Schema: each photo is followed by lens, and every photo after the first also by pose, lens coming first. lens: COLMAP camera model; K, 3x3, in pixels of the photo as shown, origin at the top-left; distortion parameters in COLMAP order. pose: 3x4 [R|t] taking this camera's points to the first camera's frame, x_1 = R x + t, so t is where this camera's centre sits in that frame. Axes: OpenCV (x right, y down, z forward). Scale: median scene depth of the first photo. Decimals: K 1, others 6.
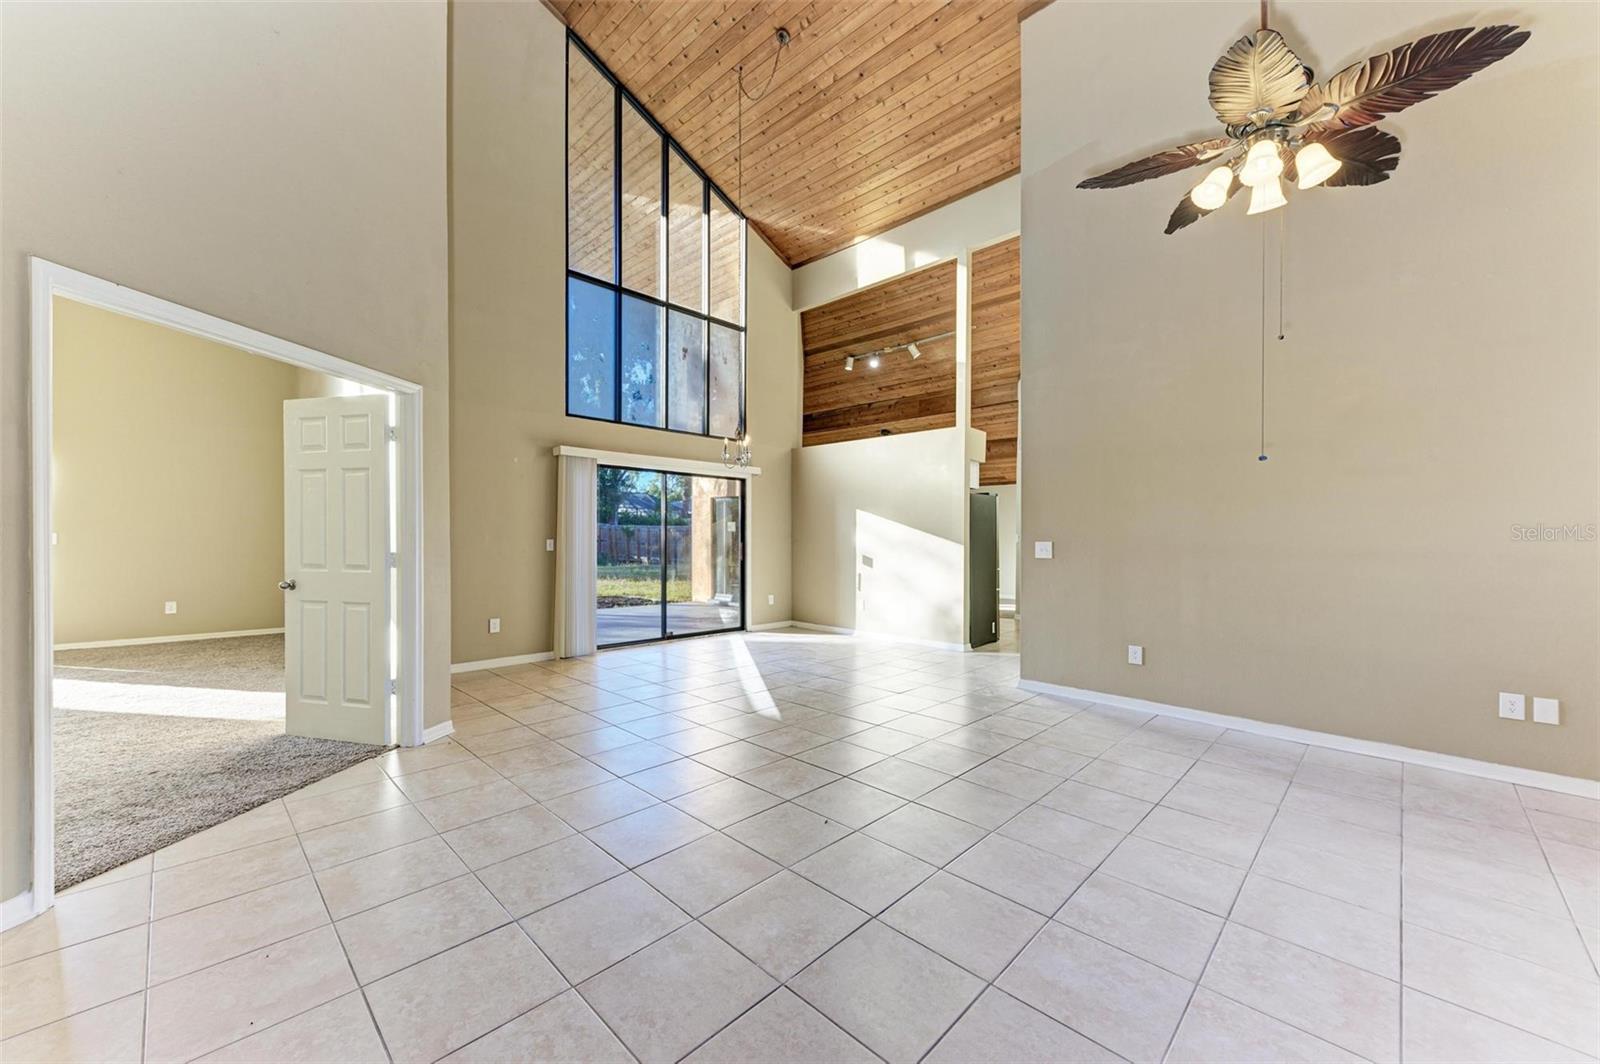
lens RADIAL K [[615.0, 0, 804.6], [0, 615.0, 537.6], [0, 0, 1]] dist [0.011545, -0.002018]
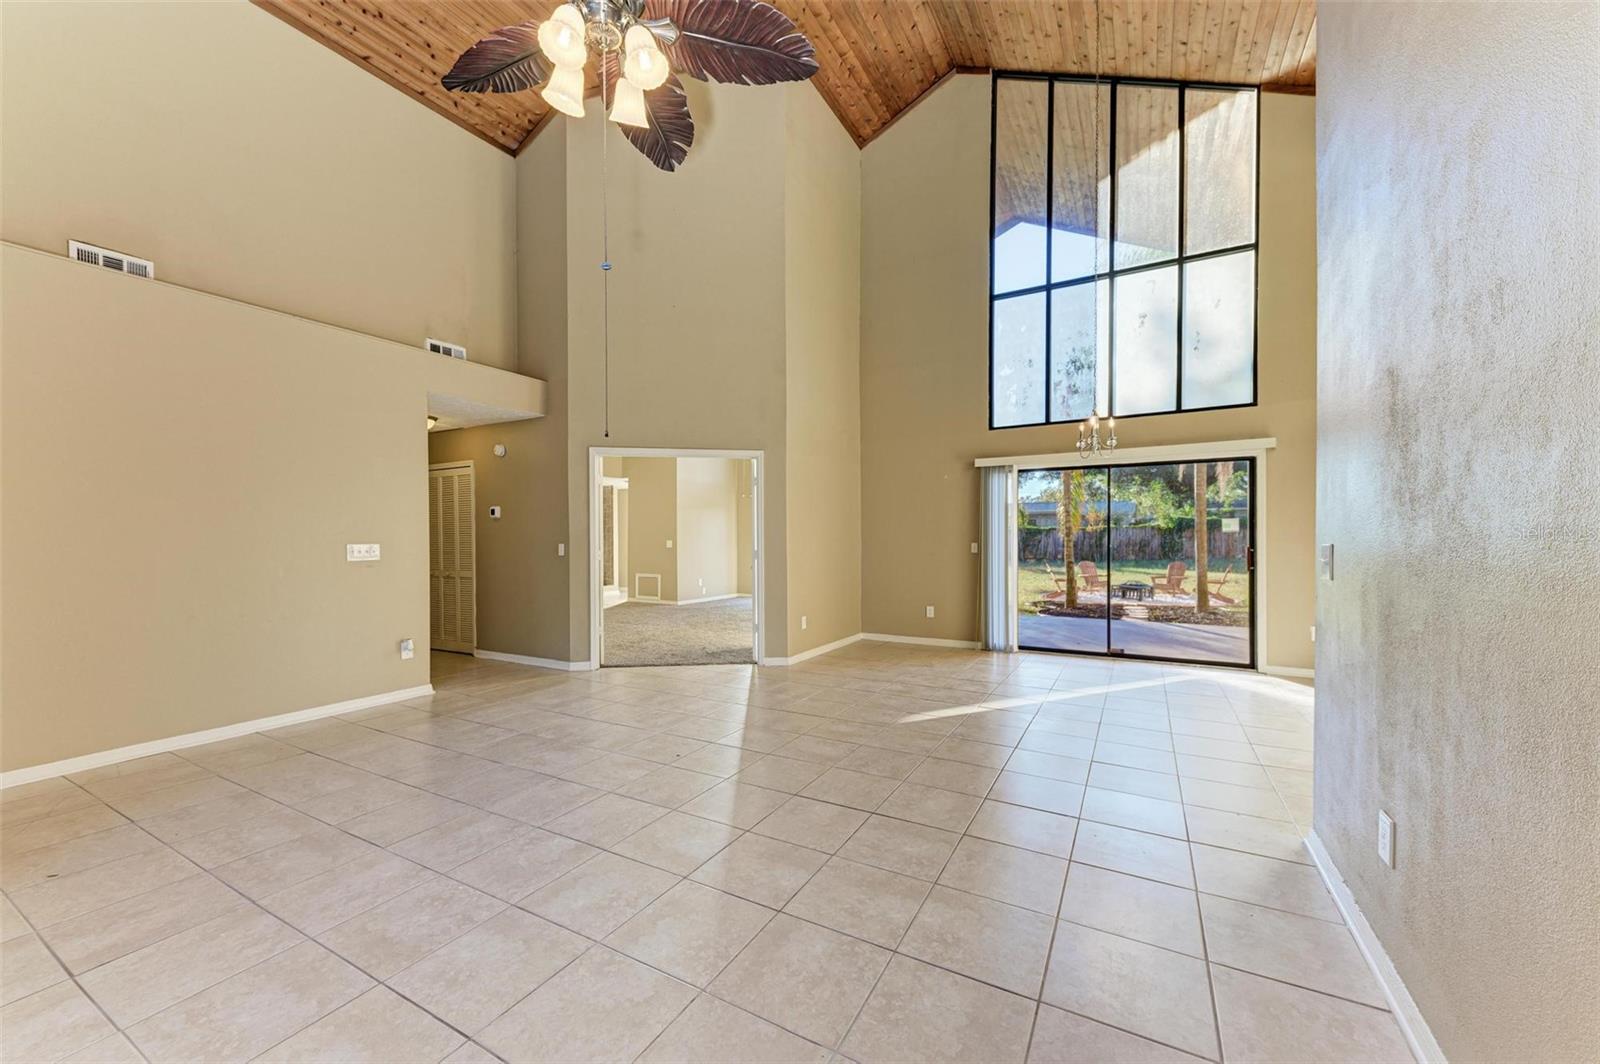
lens RADIAL K [[612.8, 0, 795.1], [0, 612.8, 545.9], [0, 0, 1]] dist [0.011522, -0.003074]
pose [[0.245627, 0.002731, -0.969361, 0.585476], [0.004731, 0.999981, 0.004016, 0.002799], [0.969353, -0.005572, 0.245609, 0.393139]]
